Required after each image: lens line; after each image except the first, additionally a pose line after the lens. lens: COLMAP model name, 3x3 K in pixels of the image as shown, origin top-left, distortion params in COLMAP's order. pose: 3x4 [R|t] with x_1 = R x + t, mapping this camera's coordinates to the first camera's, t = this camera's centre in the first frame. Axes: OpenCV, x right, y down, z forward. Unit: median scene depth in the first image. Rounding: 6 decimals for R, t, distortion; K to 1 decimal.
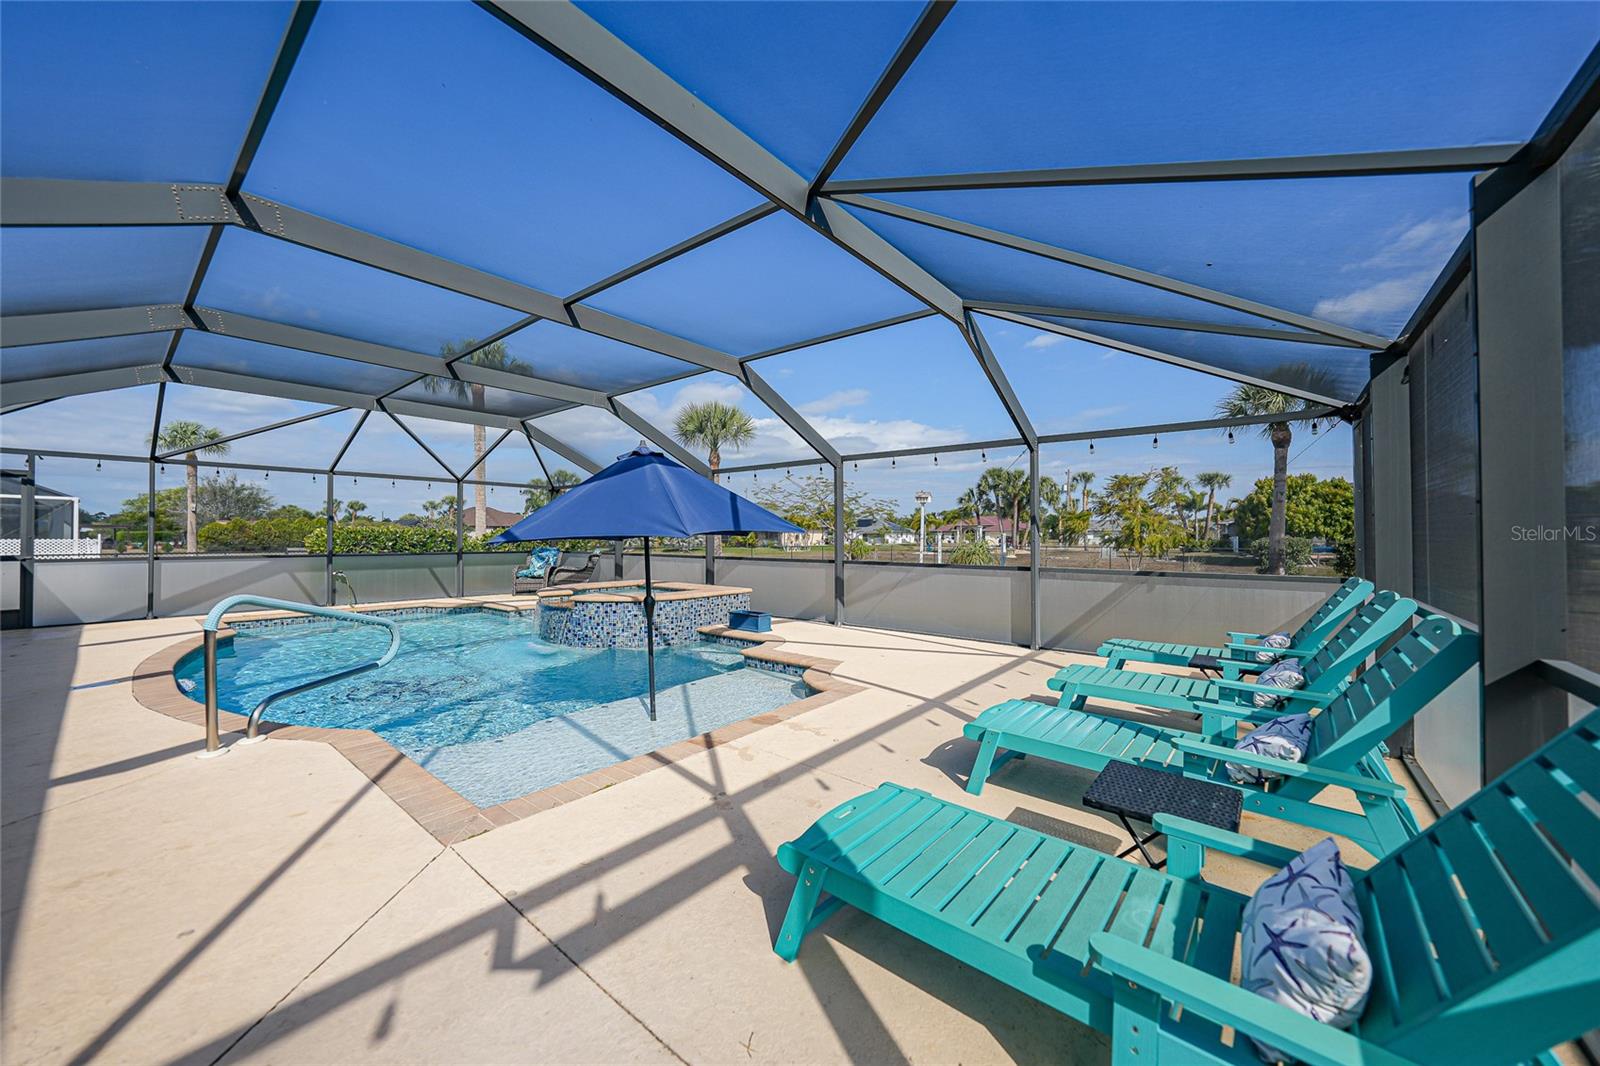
lens RADIAL K [[584.1, 0, 800.0], [0, 584.1, 533.0], [0, 0, 1]] dist [-0.000235, -0.000023]
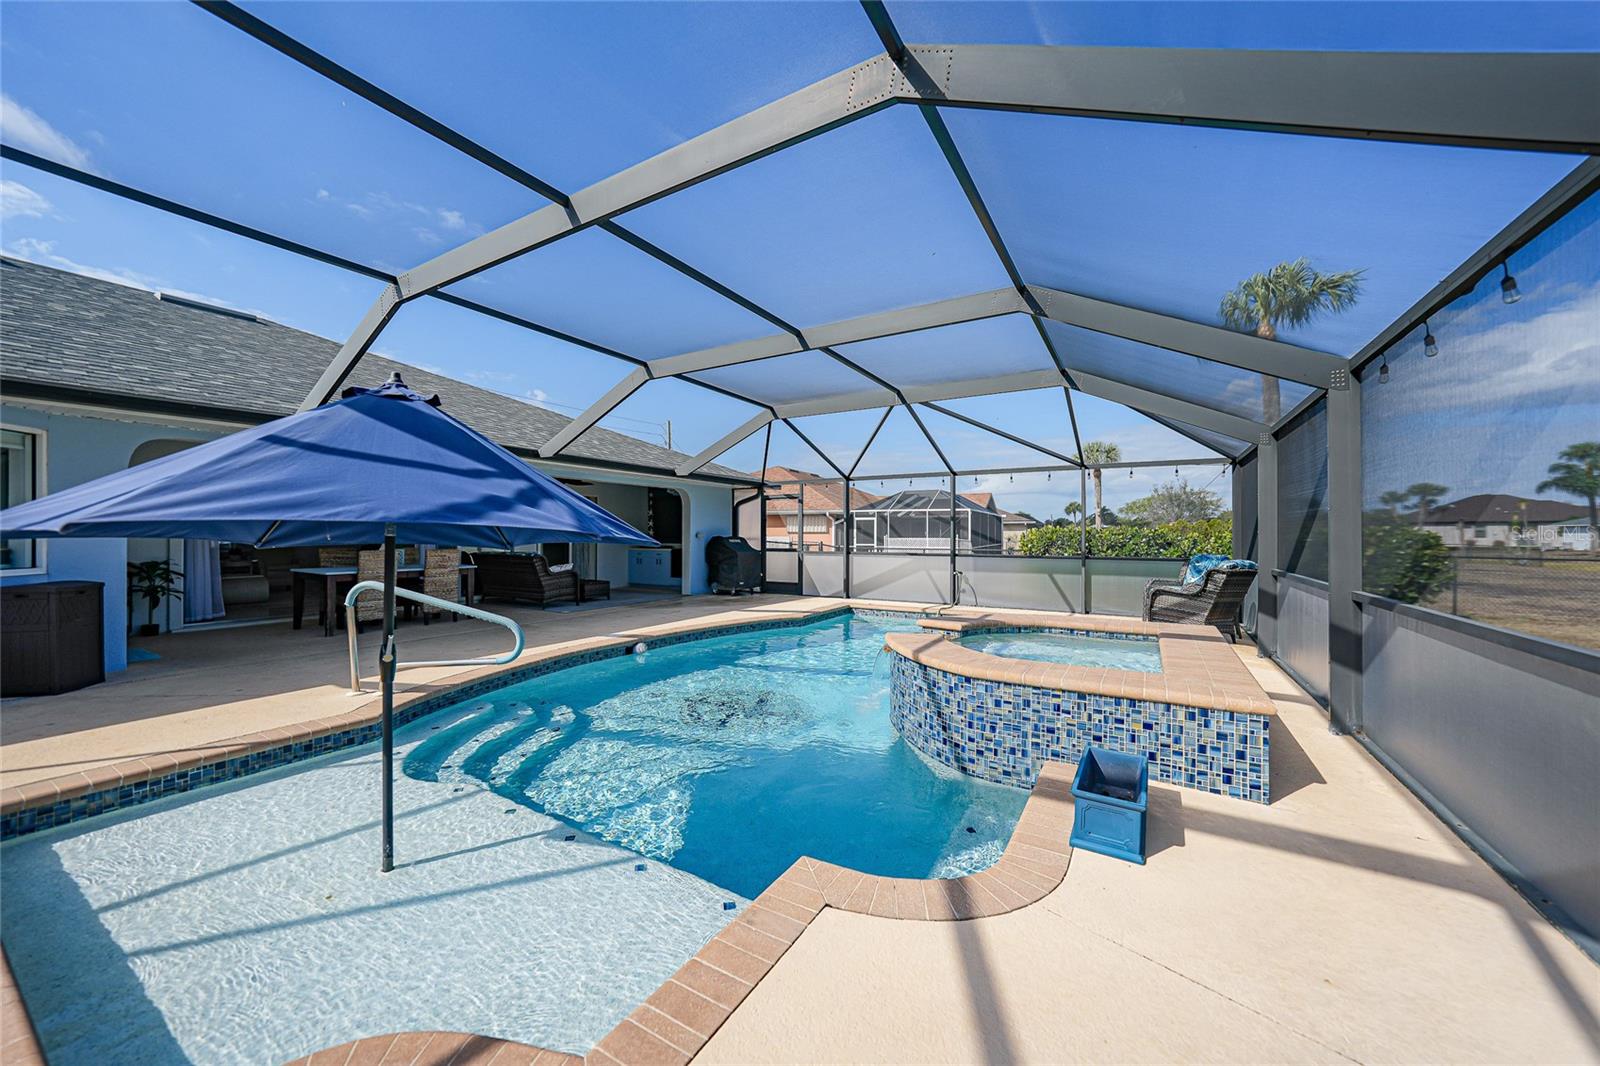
lens RADIAL K [[584.1, 0, 800.0], [0, 584.1, 533.0], [0, 0, 1]] dist [-0.000235, -0.000023]
pose [[0.158567, -0.006136, -0.987329, 0.160797], [0.006717, 0.999964, -0.005136, 0.002788], [0.987325, -0.005818, 0.158603, 0.600884]]
